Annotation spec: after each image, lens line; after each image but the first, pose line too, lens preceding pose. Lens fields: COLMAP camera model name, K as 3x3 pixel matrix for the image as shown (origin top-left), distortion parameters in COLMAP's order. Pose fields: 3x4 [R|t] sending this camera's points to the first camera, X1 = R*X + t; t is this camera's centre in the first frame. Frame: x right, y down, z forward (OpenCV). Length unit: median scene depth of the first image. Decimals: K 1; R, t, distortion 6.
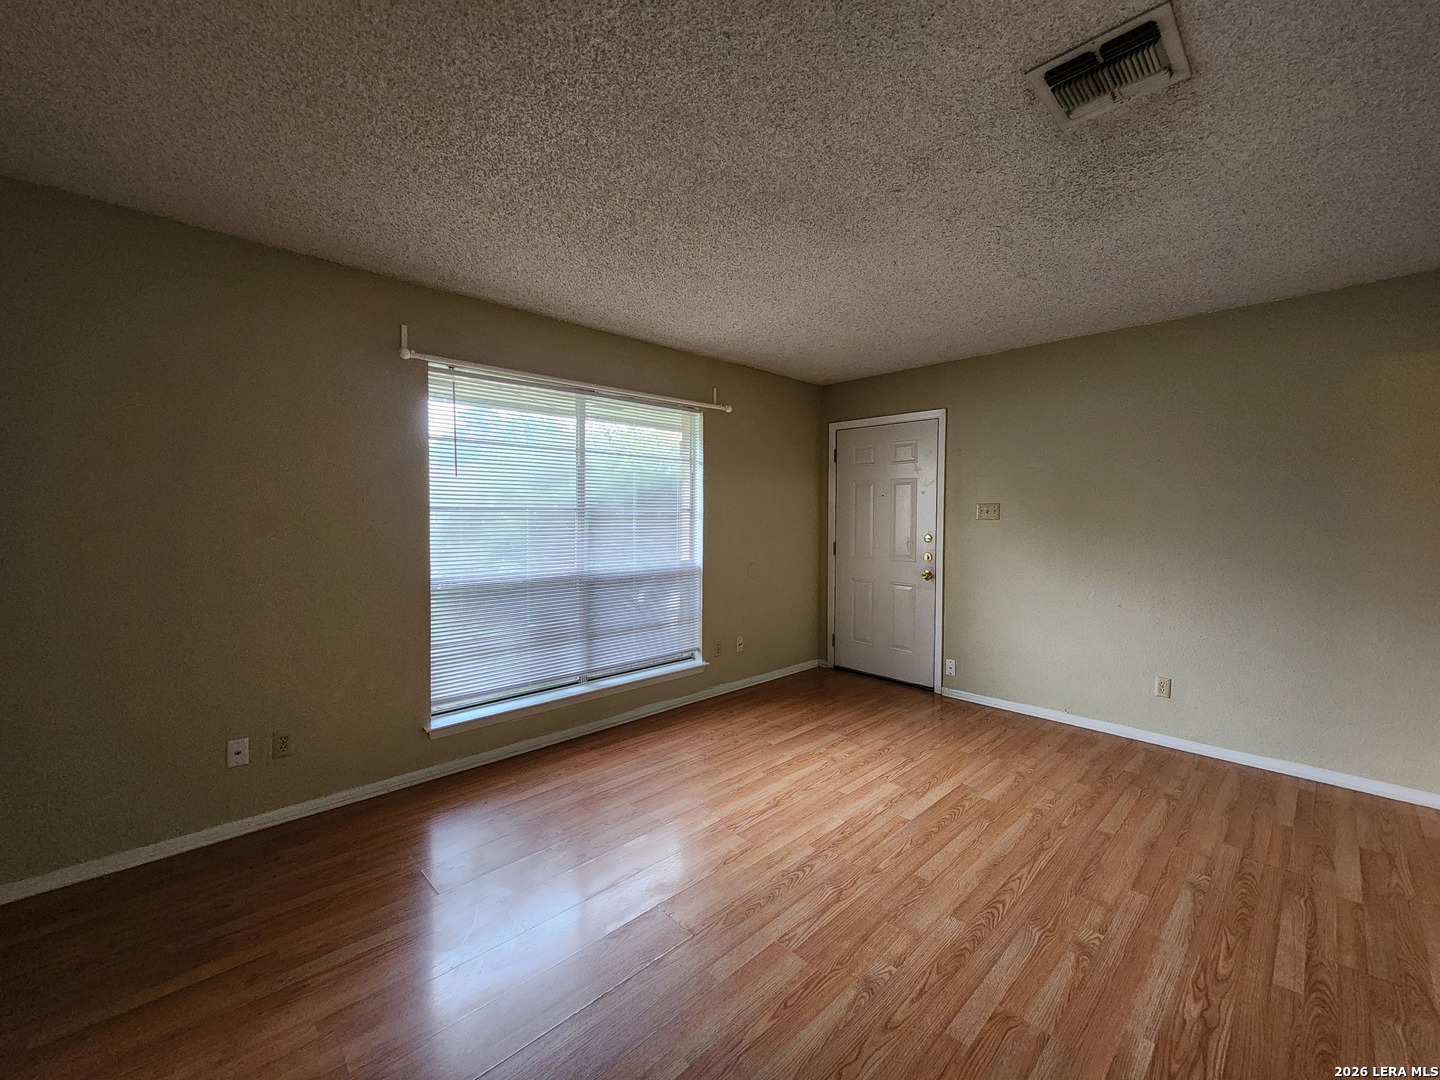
lens RADIAL K [[586.7, 0, 731.2], [0, 586.7, 534.5], [0, 0, 1]] dist [0.003195, -0.002959]
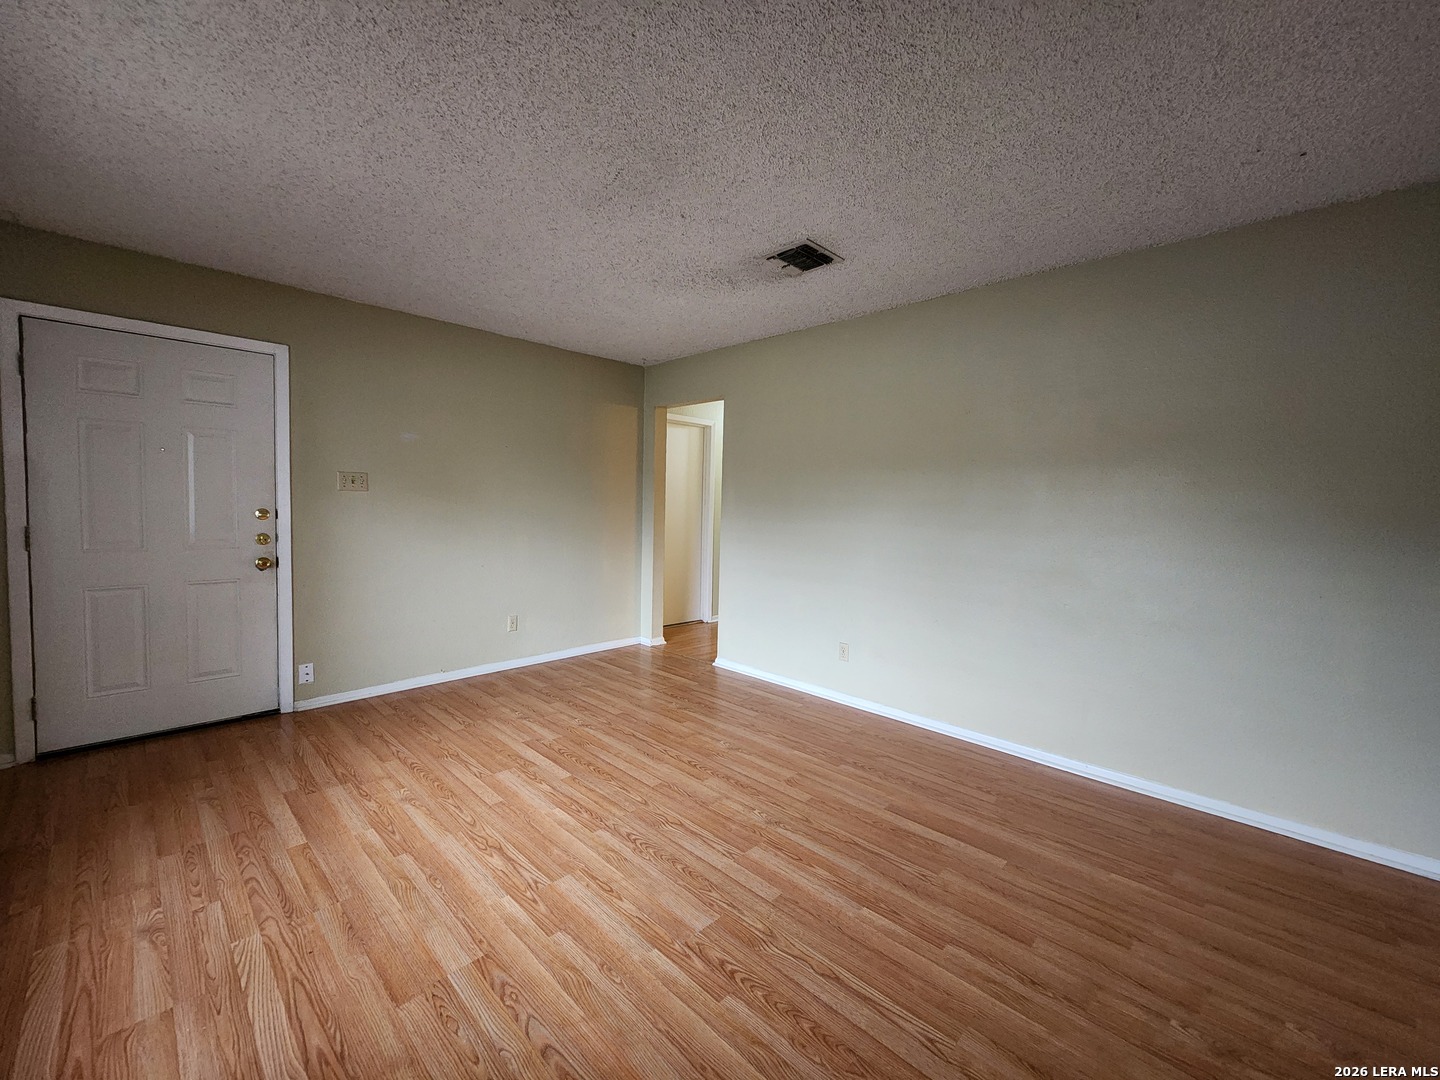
lens RADIAL K [[586.7, 0, 734.6], [0, 586.7, 531.5], [0, 0, 1]] dist [0.003195, -0.002959]
pose [[-0.033025, -0.054647, 0.997959, -0.724691], [0.014307, 0.998376, 0.055143, -0.006502], [-0.999352, 0.016099, -0.032190, 0.720964]]
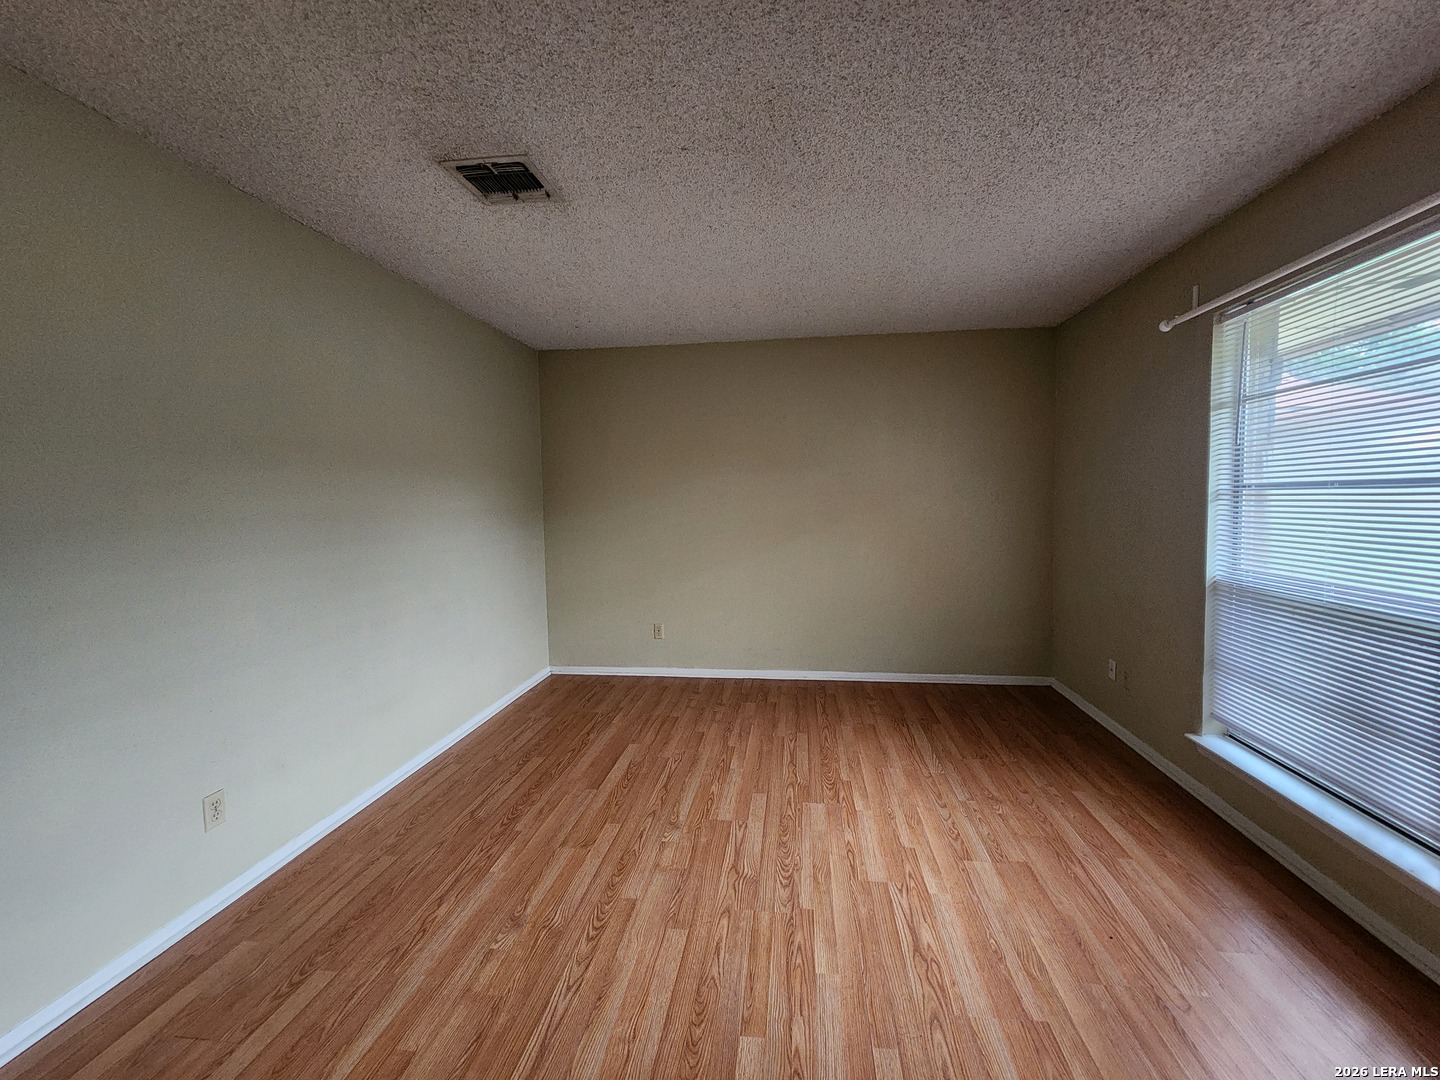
lens RADIAL K [[586.7, 0, 726.0], [0, 586.7, 522.9], [0, 0, 1]] dist [0.003195, -0.002959]
pose [[-0.783118, 0.038797, -0.620662, 0.641888], [-0.008469, 0.997294, 0.073026, -0.053547], [0.621816, 0.062444, -0.780670, 1.383645]]
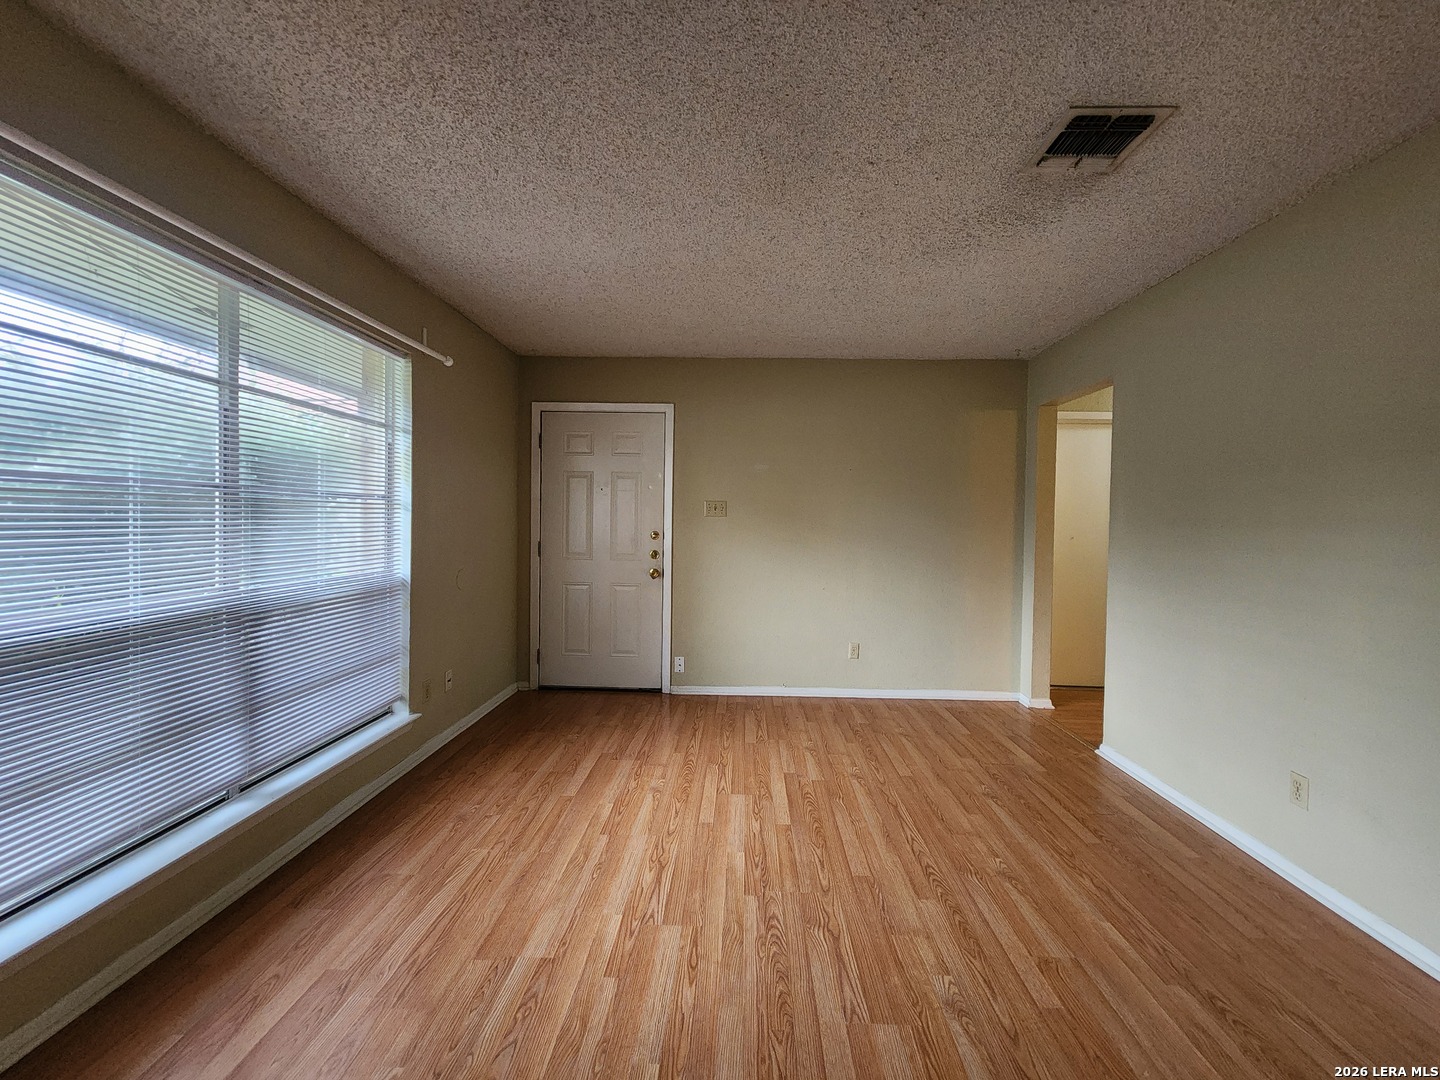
lens RADIAL K [[586.7, 0, 730.2], [0, 586.7, 531.6], [0, 0, 1]] dist [0.003195, -0.002959]
pose [[0.718849, -0.006144, 0.695139, -0.420629], [0.013300, 0.999899, -0.004916, 0.012005], [-0.695039, 0.012779, 0.718858, 0.367417]]
